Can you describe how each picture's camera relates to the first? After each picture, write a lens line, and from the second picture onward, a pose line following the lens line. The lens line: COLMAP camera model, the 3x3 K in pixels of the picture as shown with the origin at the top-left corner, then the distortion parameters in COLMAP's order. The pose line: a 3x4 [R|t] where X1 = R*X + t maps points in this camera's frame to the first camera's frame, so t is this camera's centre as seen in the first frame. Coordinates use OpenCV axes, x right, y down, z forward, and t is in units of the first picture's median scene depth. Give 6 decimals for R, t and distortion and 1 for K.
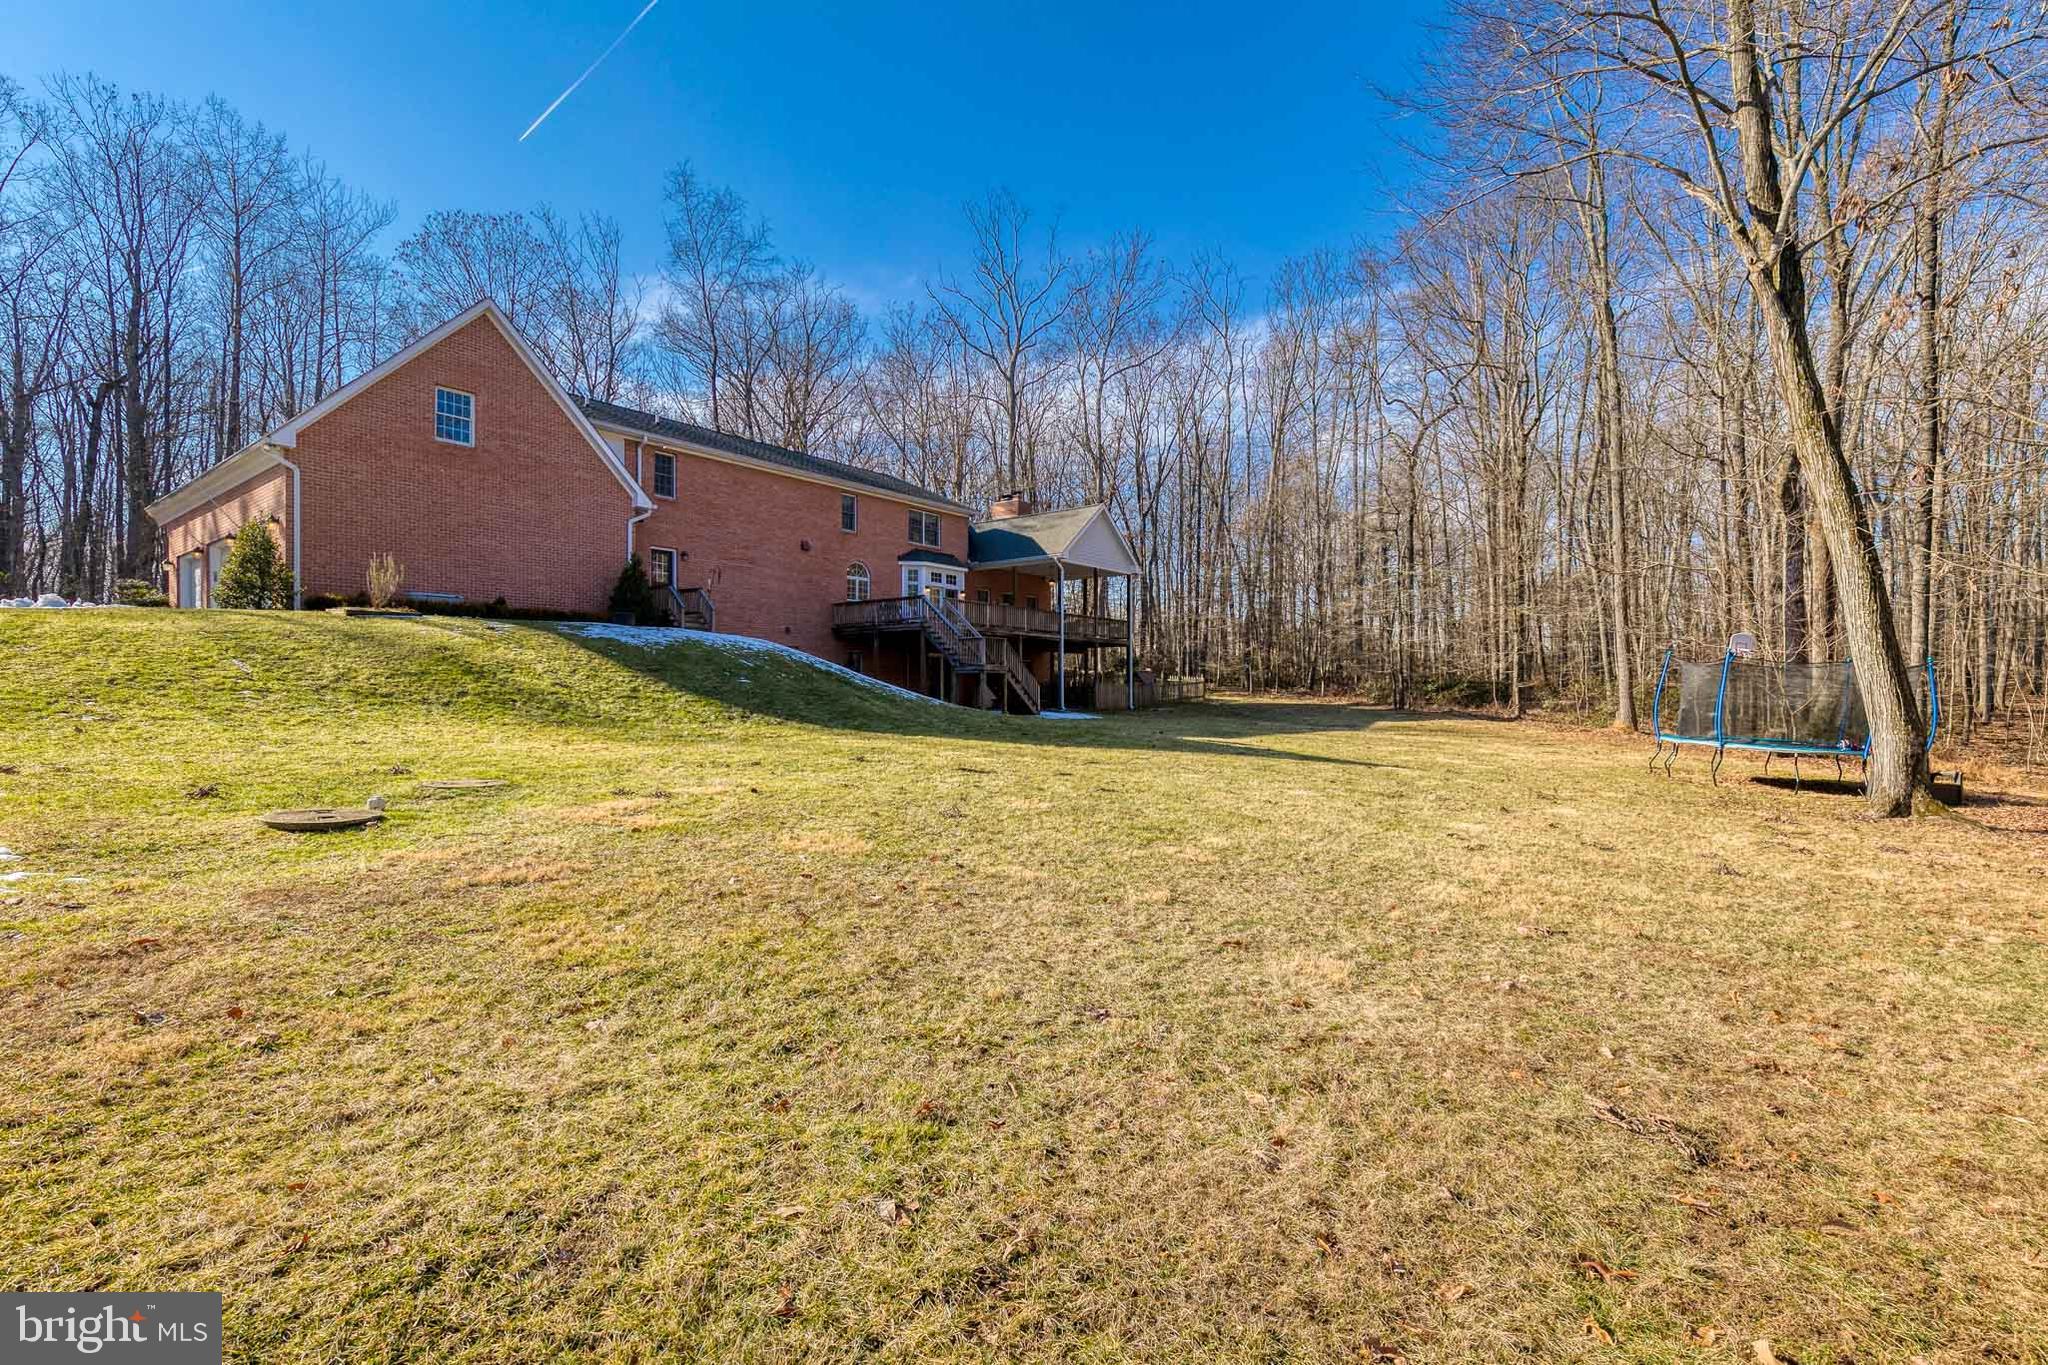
lens RADIAL K [[919.0, 0, 1039.2], [0, 919.0, 685.7], [0, 0, 1]] dist [0.008217, 0.000356]
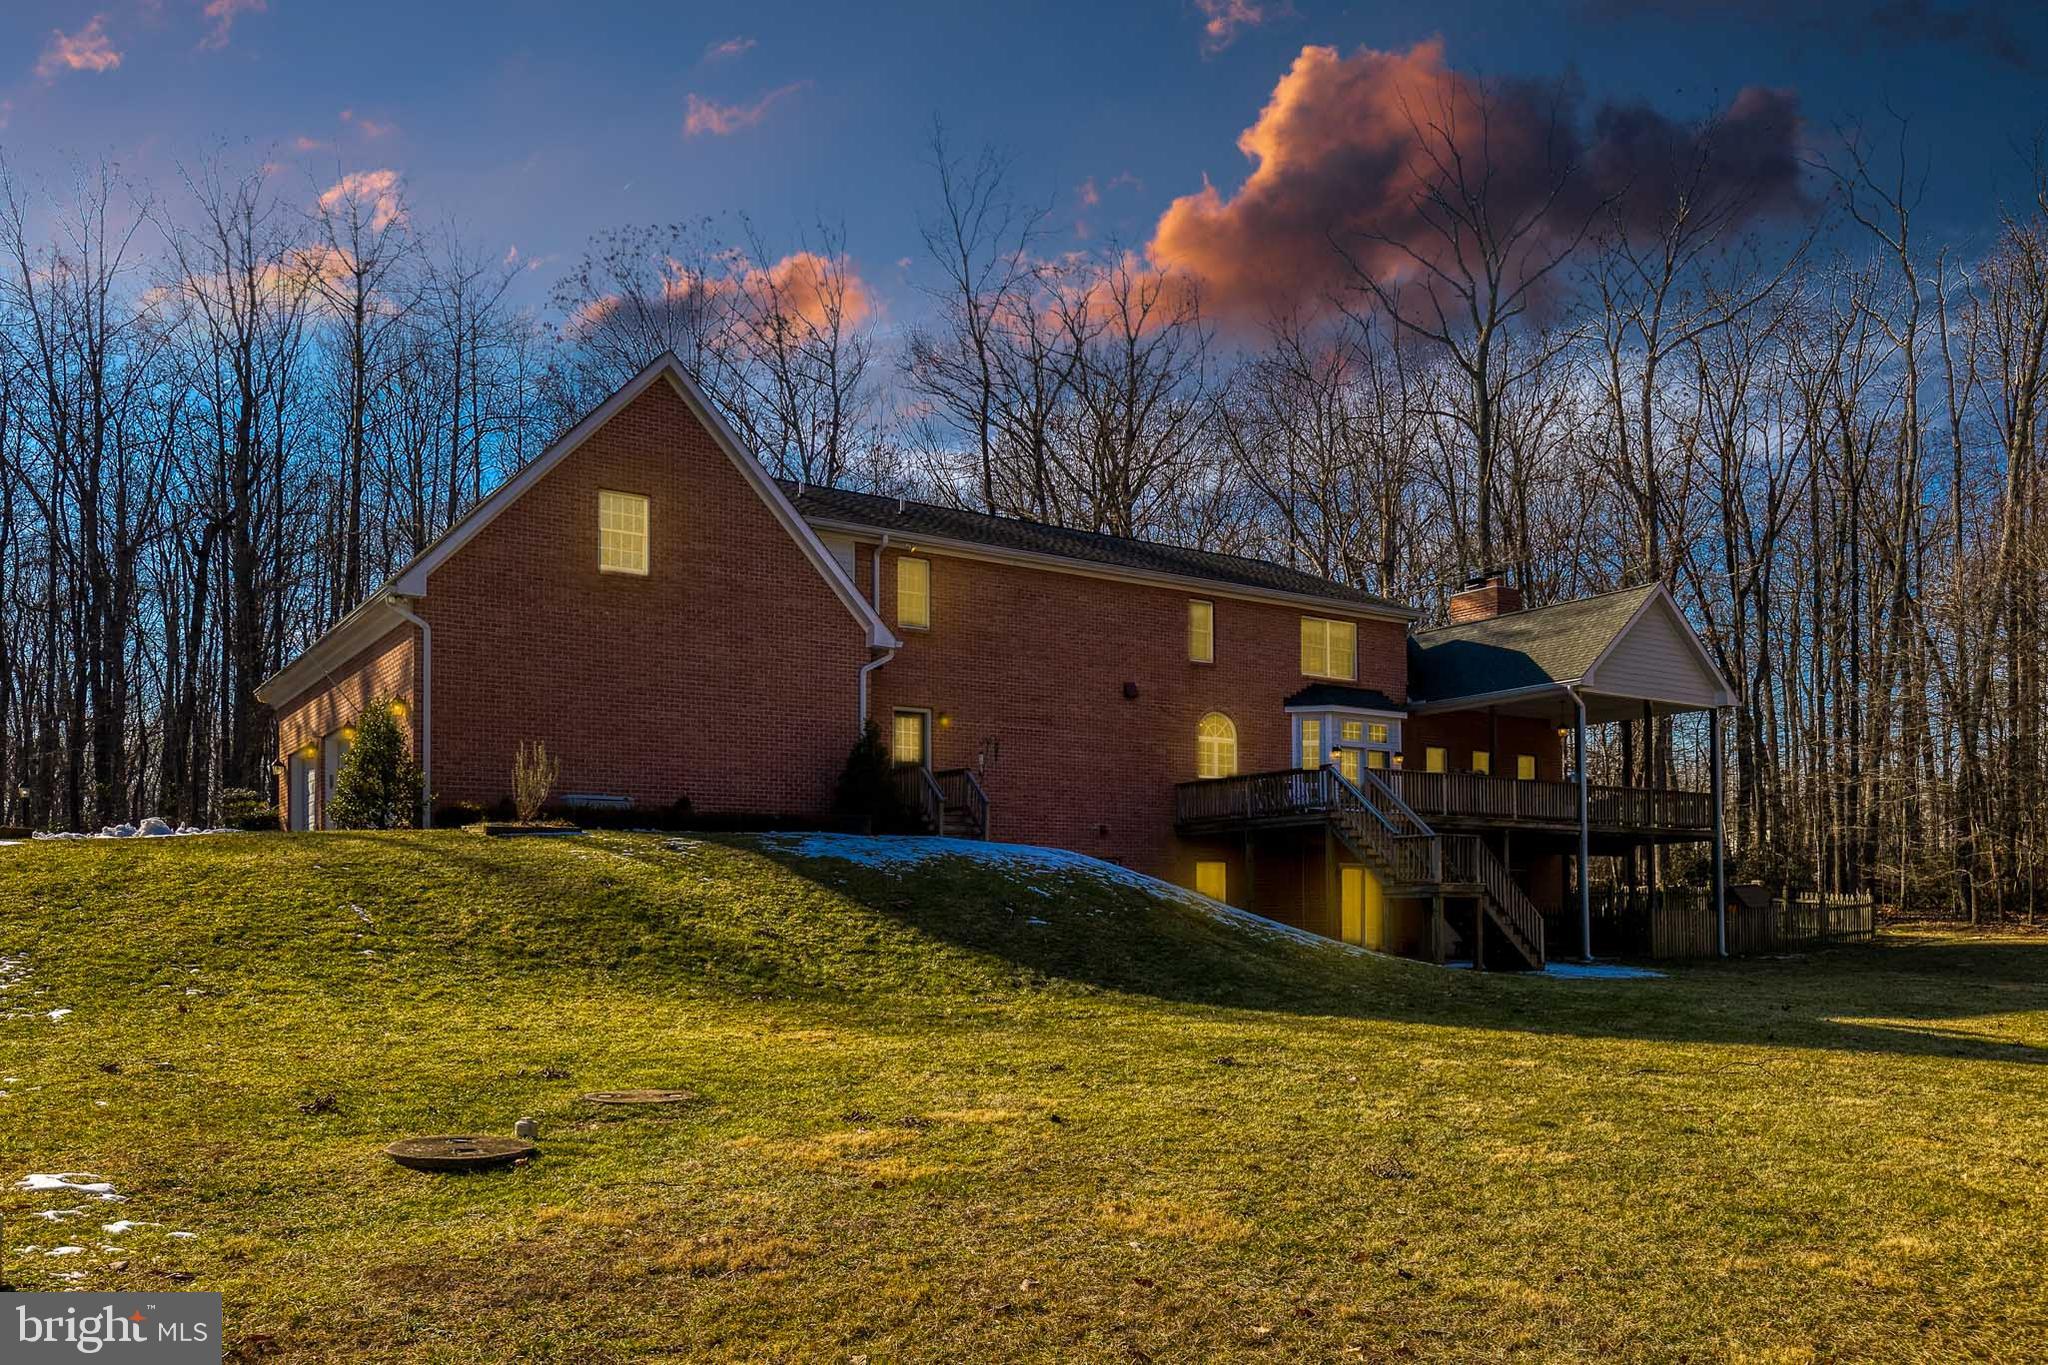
lens RADIAL K [[1602.6, 0, 1024.0], [0, 1602.6, 682.5], [0, 0, 1]] dist [0.006663, -0.002026]
pose [[0.954934, -0.017309, -0.296313, -0.011323], [0.009424, 0.999563, -0.028018, -0.140315], [0.296669, 0.023963, 0.954680, -0.022351]]
